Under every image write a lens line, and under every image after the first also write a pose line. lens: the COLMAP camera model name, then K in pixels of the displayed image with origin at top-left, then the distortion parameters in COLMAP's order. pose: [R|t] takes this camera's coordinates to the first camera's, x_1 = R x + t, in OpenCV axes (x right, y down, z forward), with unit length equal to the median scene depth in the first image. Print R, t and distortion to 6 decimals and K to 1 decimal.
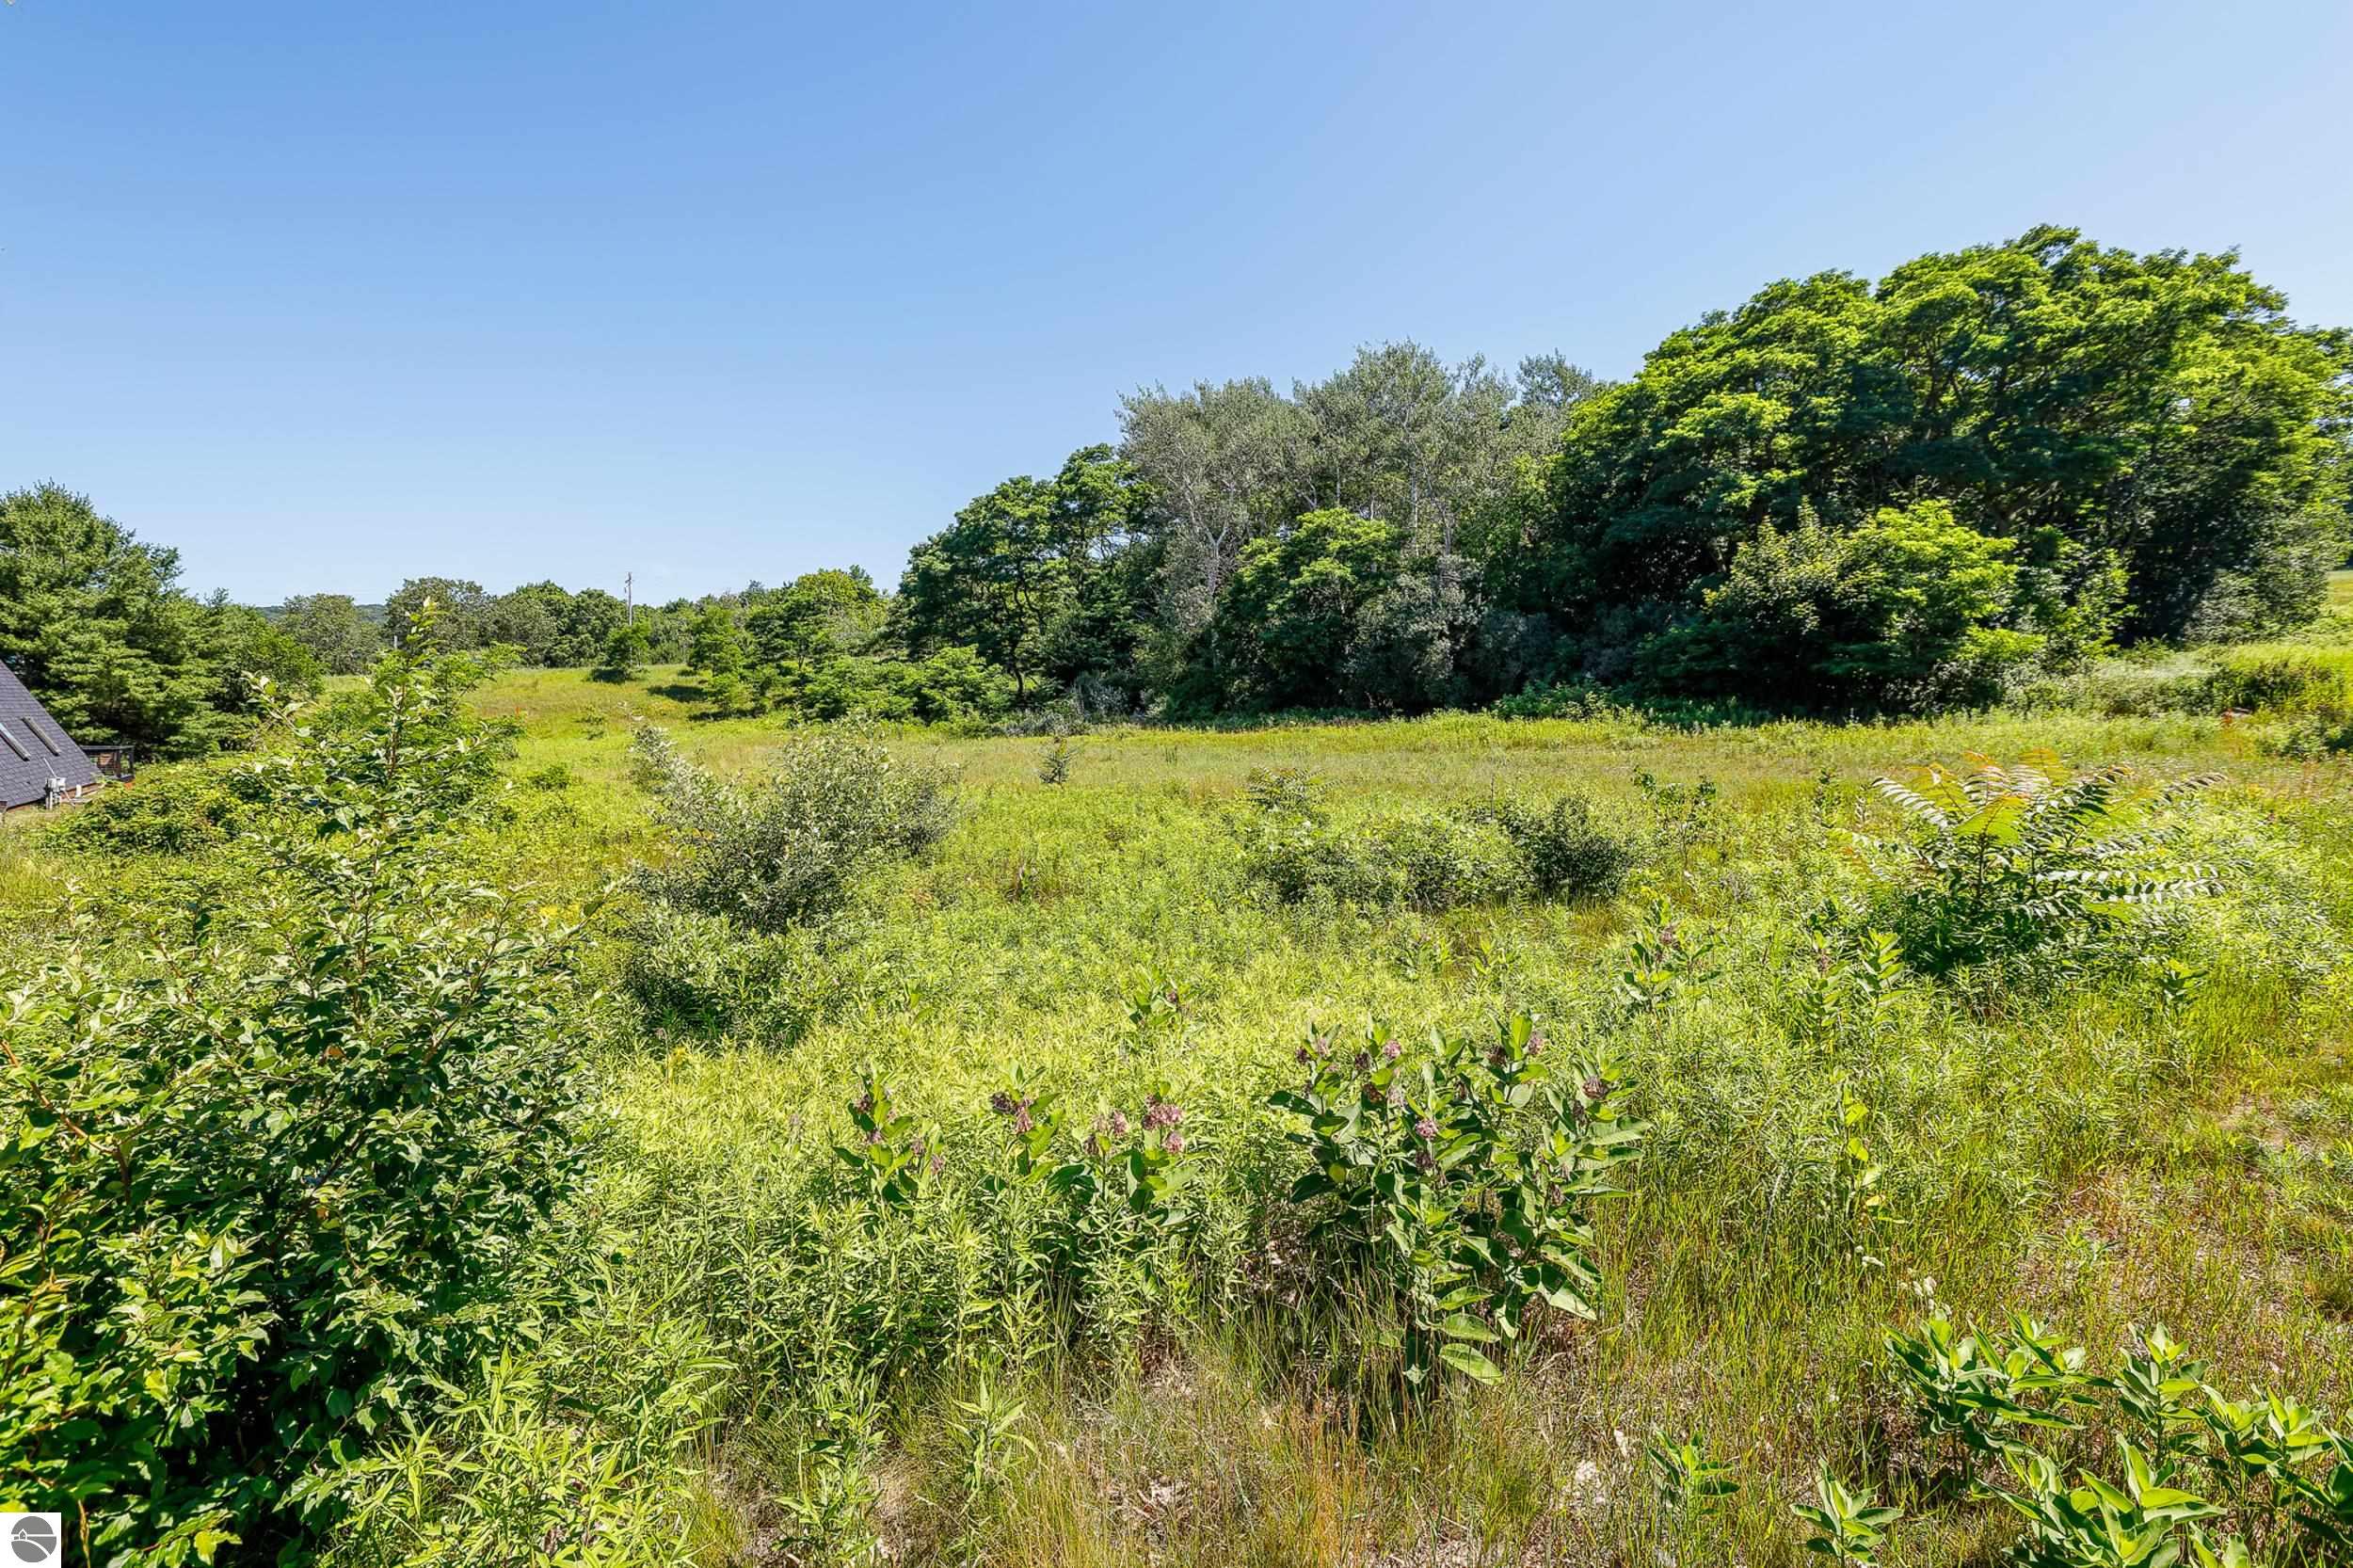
lens RADIAL K [[1038.8, 0, 1176.5], [0, 1038.8, 784.0], [0, 0, 1]] dist [-0.002318, 0.000097]
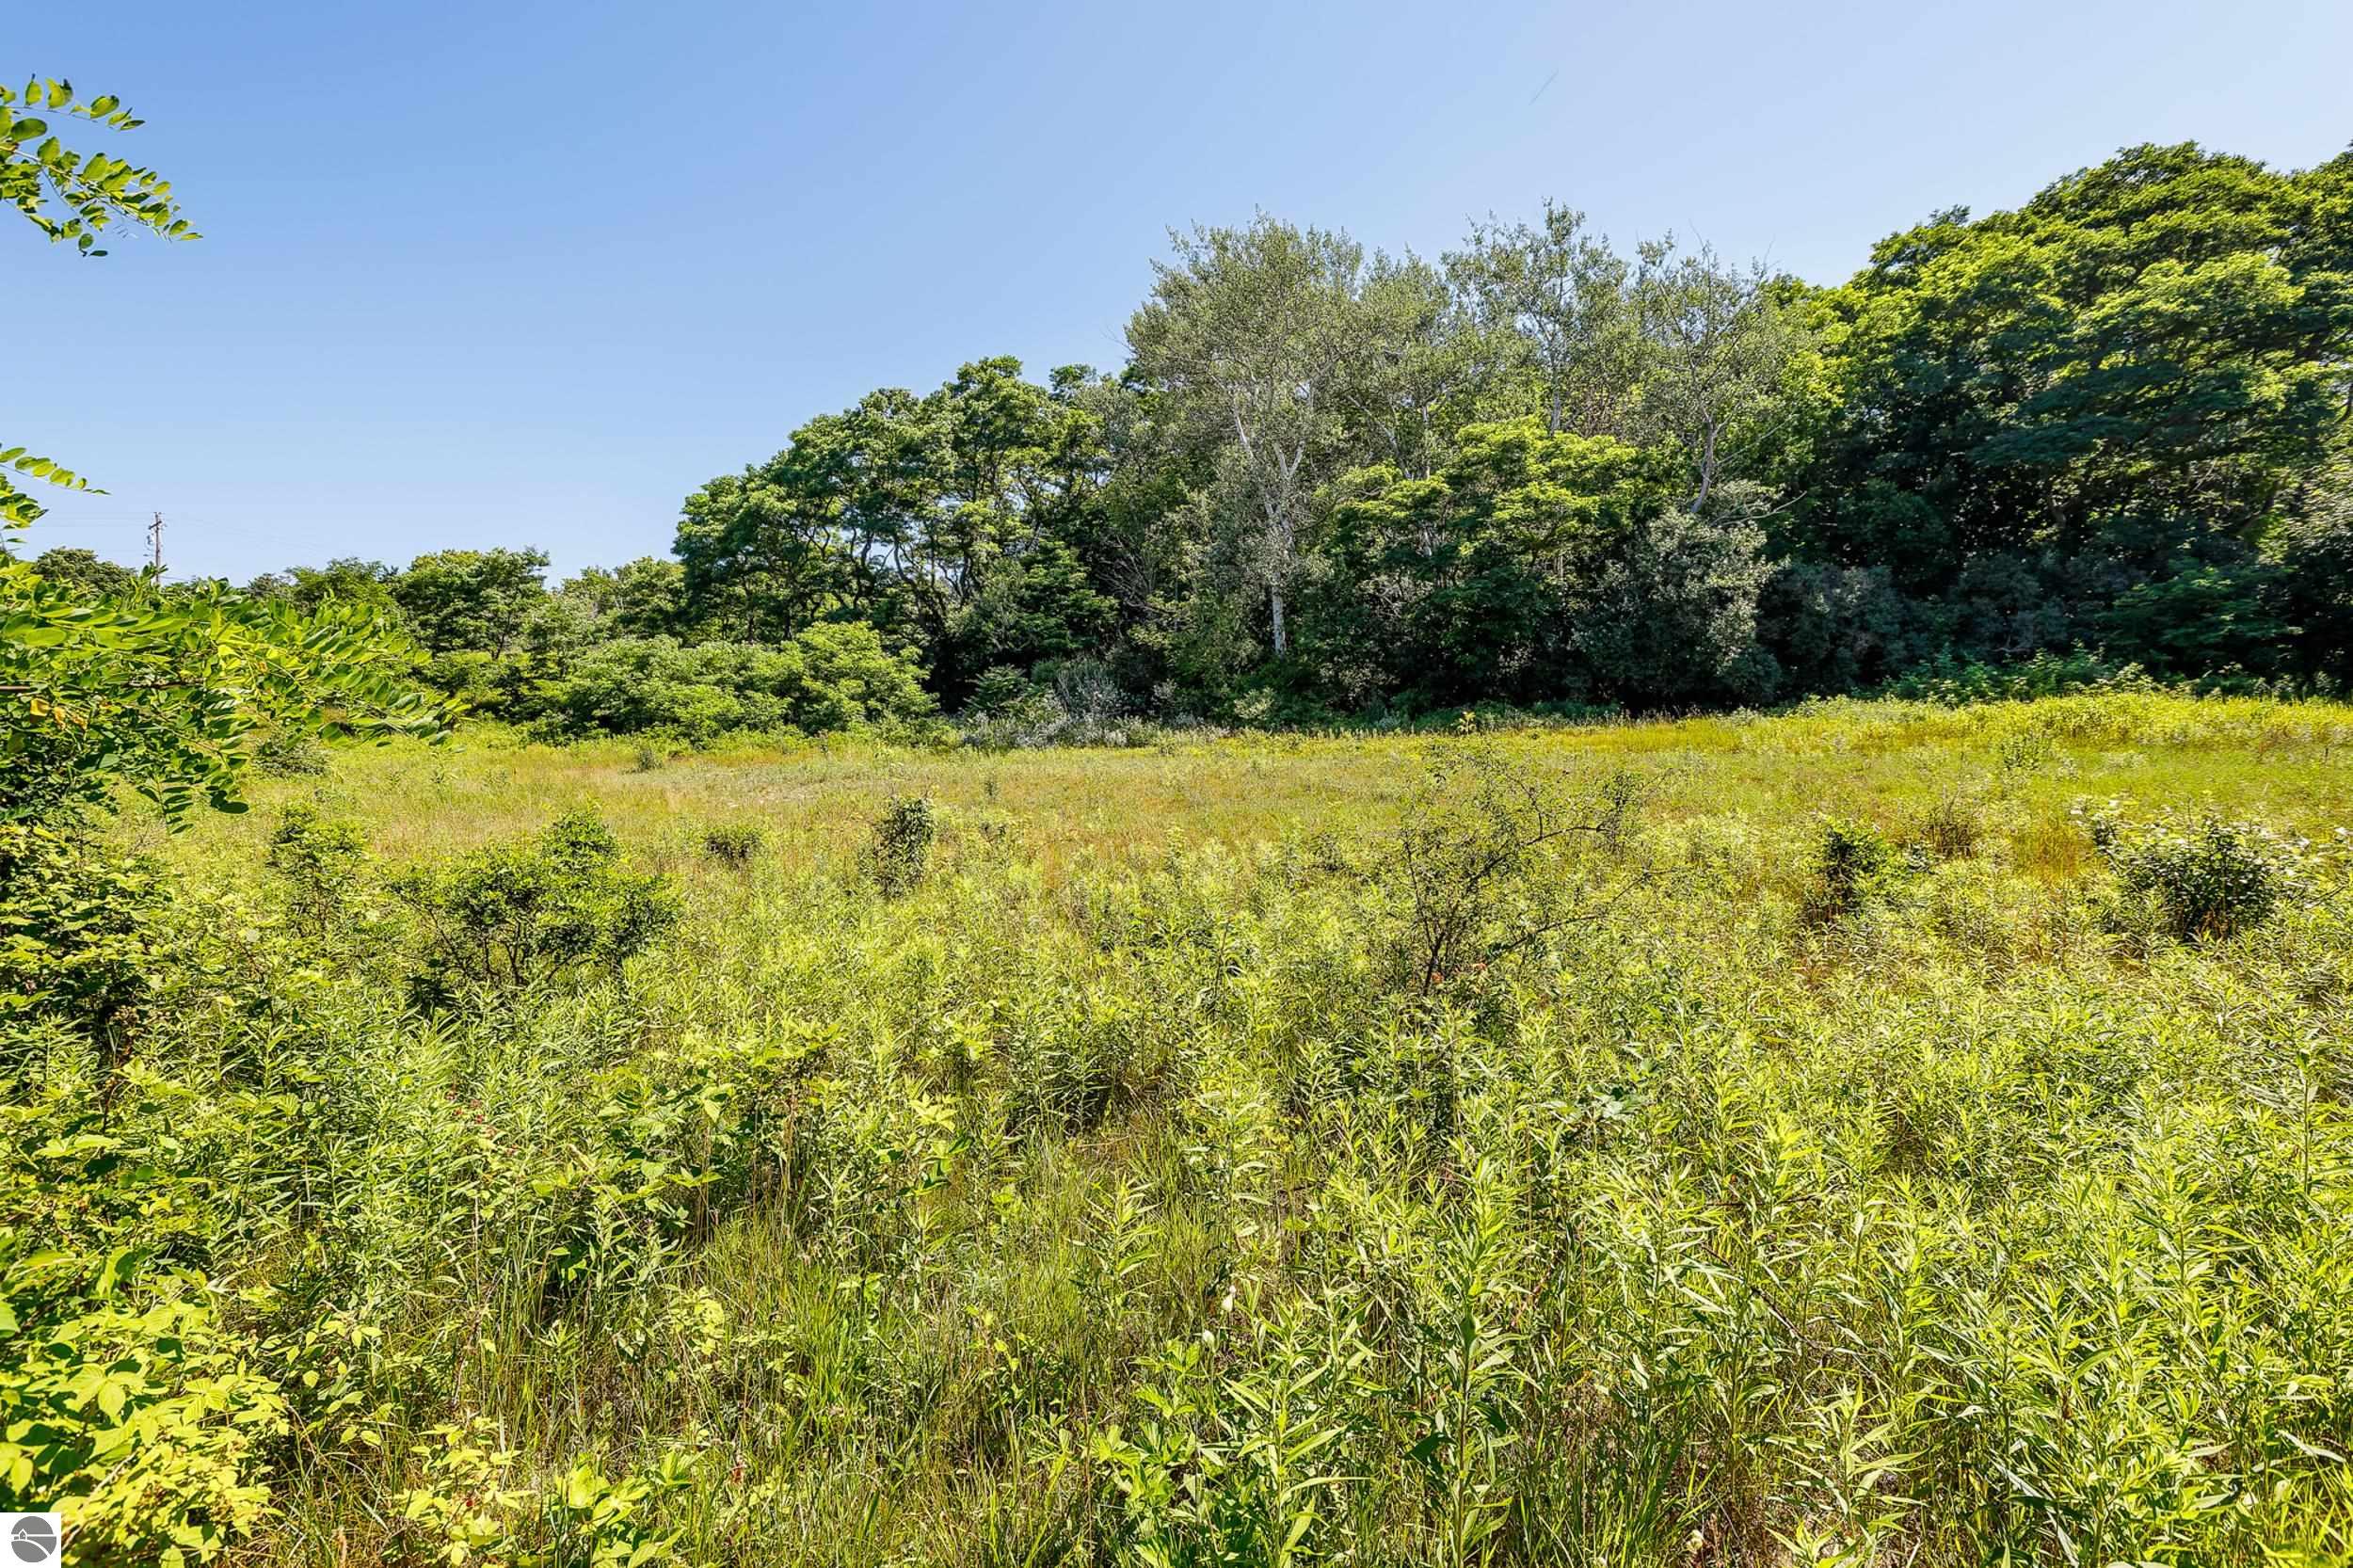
lens RADIAL K [[1038.8, 0, 1176.5], [0, 1038.8, 784.0], [0, 0, 1]] dist [-0.002318, 0.000097]
pose [[0.947012, -0.016685, 0.320766, -0.231375], [0.027489, 0.999196, -0.029183, -0.004889], [-0.320021, 0.036455, 0.946709, 0.337708]]
